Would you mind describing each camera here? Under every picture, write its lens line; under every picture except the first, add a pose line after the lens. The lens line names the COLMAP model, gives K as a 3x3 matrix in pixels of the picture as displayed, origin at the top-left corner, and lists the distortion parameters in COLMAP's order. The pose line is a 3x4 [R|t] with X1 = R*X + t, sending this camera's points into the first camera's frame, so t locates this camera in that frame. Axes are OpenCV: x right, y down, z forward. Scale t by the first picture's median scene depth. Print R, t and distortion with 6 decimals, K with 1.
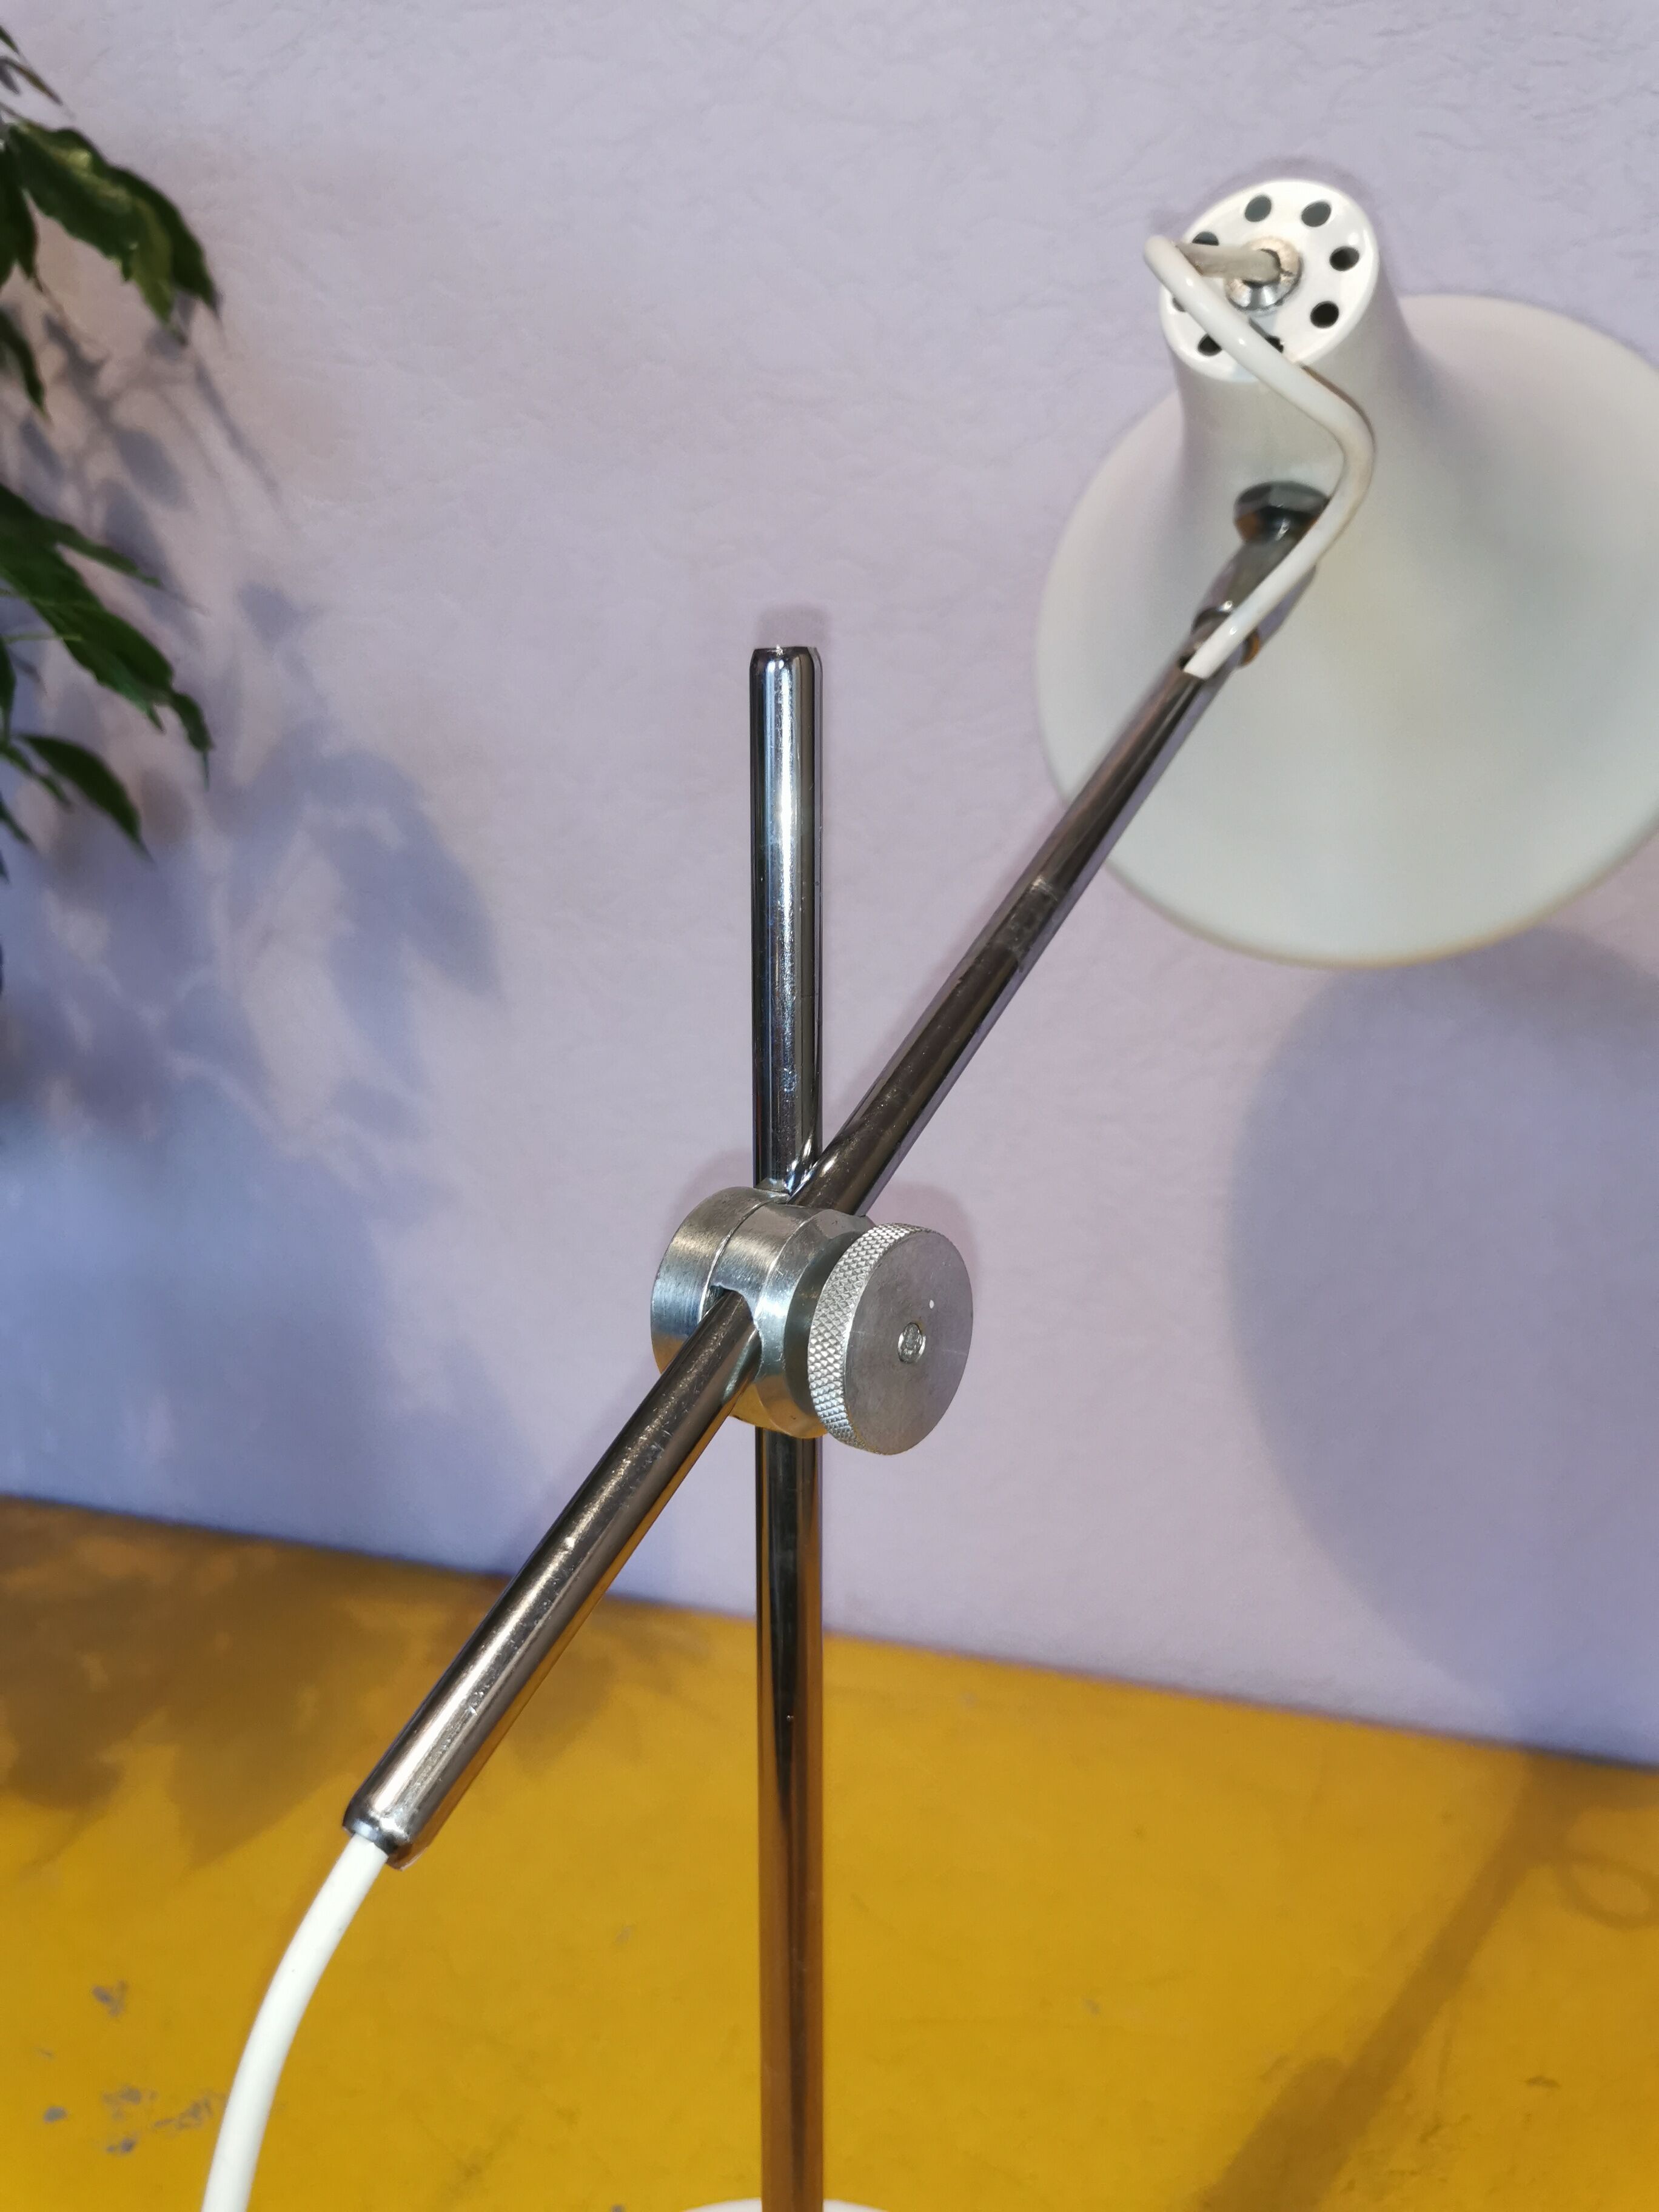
lens RADIAL K [[1726.9, 0, 838.8], [0, 1726.9, 1096.4], [0, 0, 1]] dist [0.033825, -0.033377]
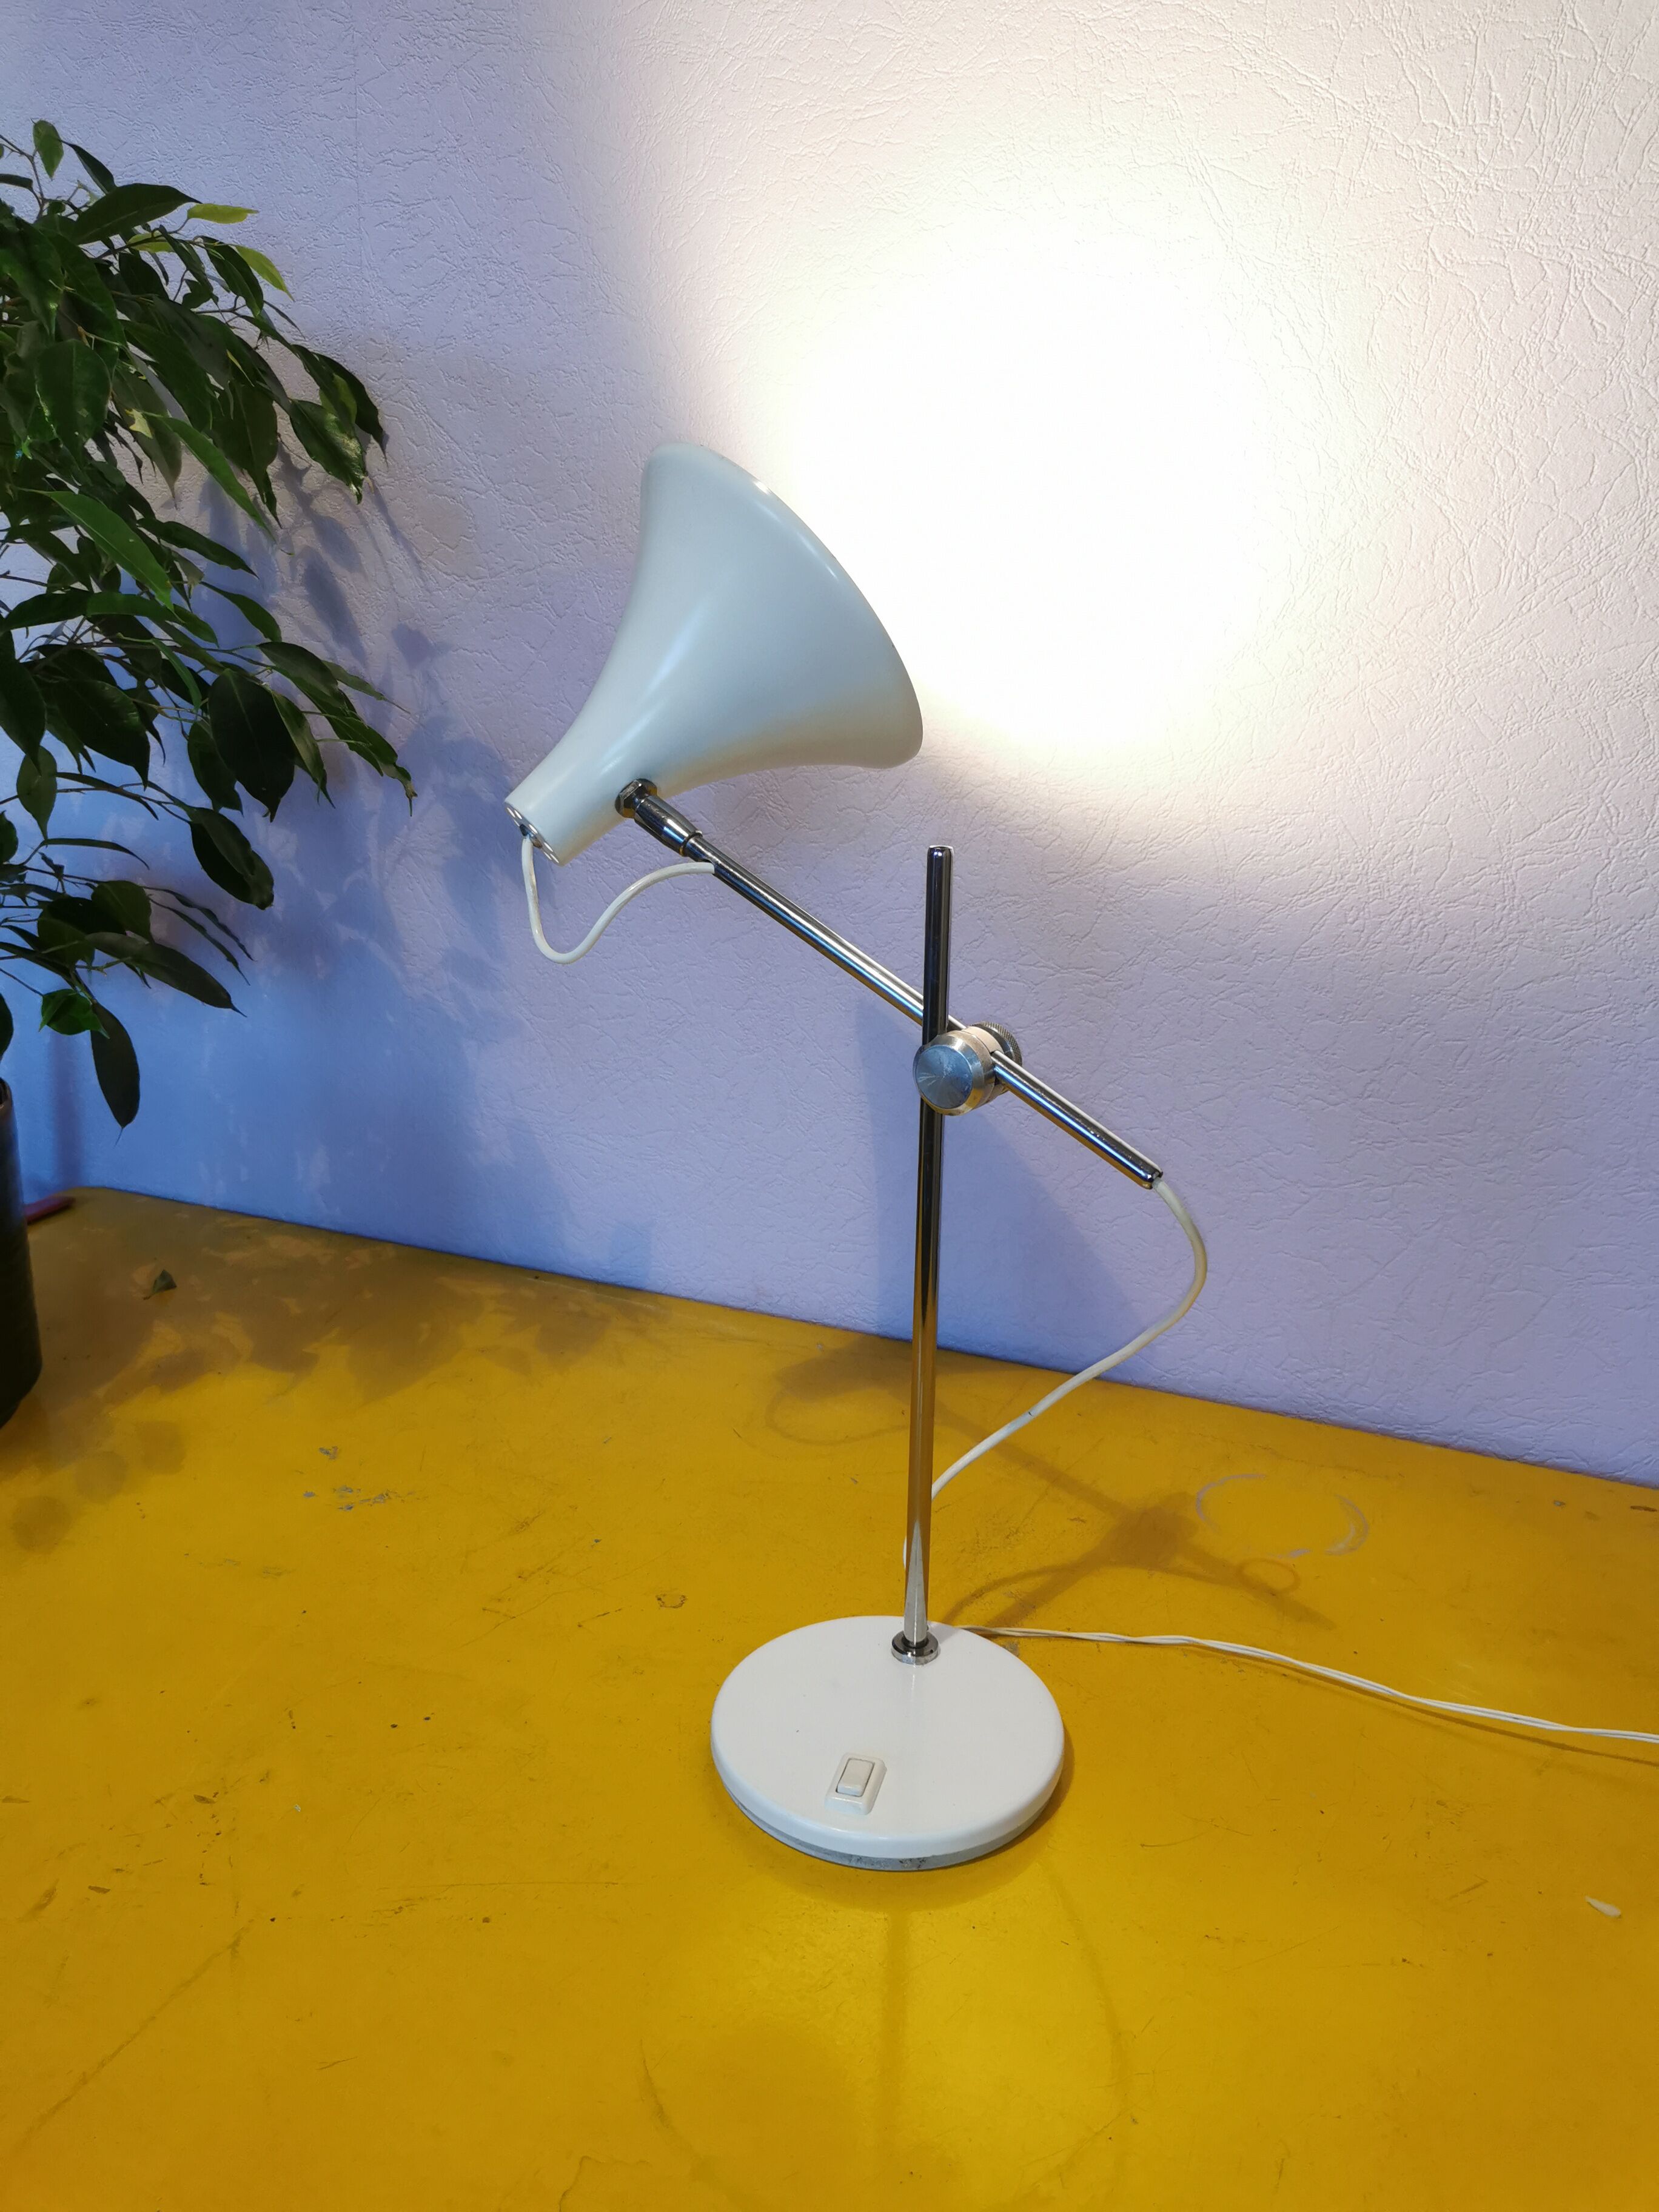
lens RADIAL K [[1726.9, 0, 832.6], [0, 1726.9, 1109.4], [0, 0, 1]] dist [0.033825, -0.033377]
pose [[0.998468, 0.053264, -0.014970, 0.091296], [-0.051341, 0.992813, 0.108100, -0.055046], [0.020620, -0.107166, 0.994027, -0.575175]]
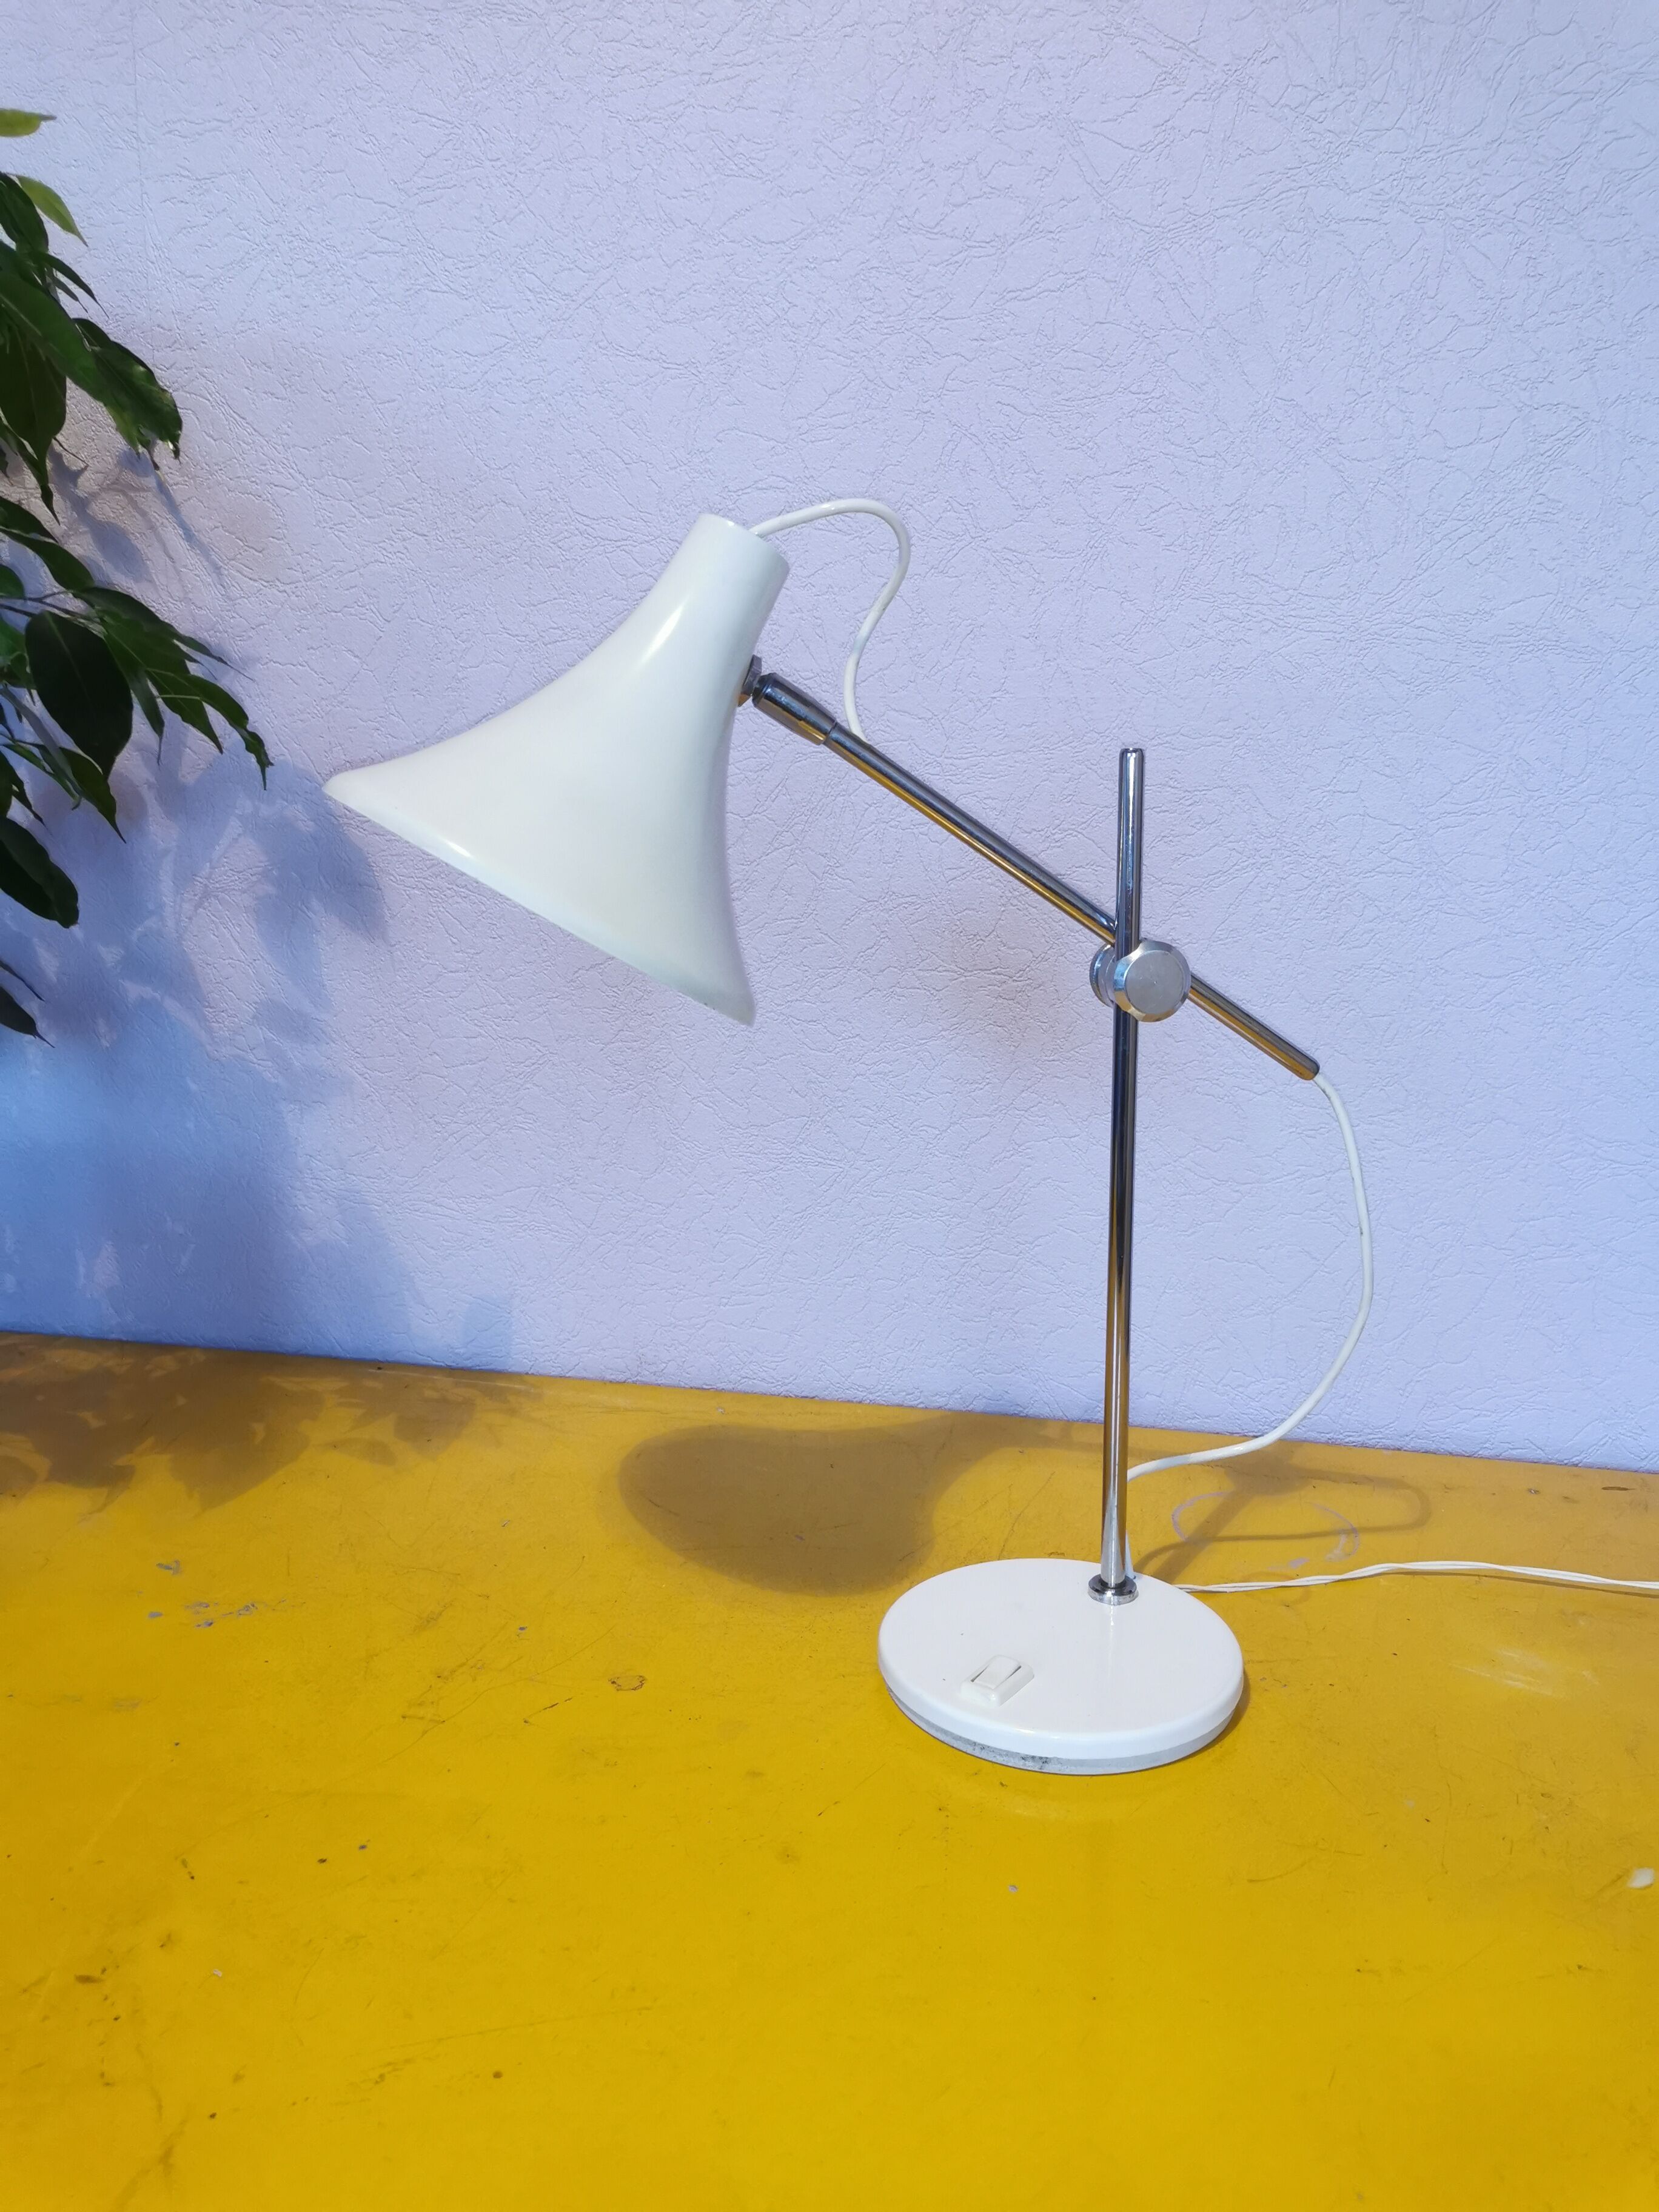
lens RADIAL K [[1726.9, 0, 835.5], [0, 1726.9, 1105.1], [0, 0, 1]] dist [0.033825, -0.033377]
pose [[0.988909, -0.003123, 0.148487, -0.044485], [0.002347, 0.999983, 0.005403, 0.070015], [-0.148502, -0.004995, 0.988900, -0.446452]]
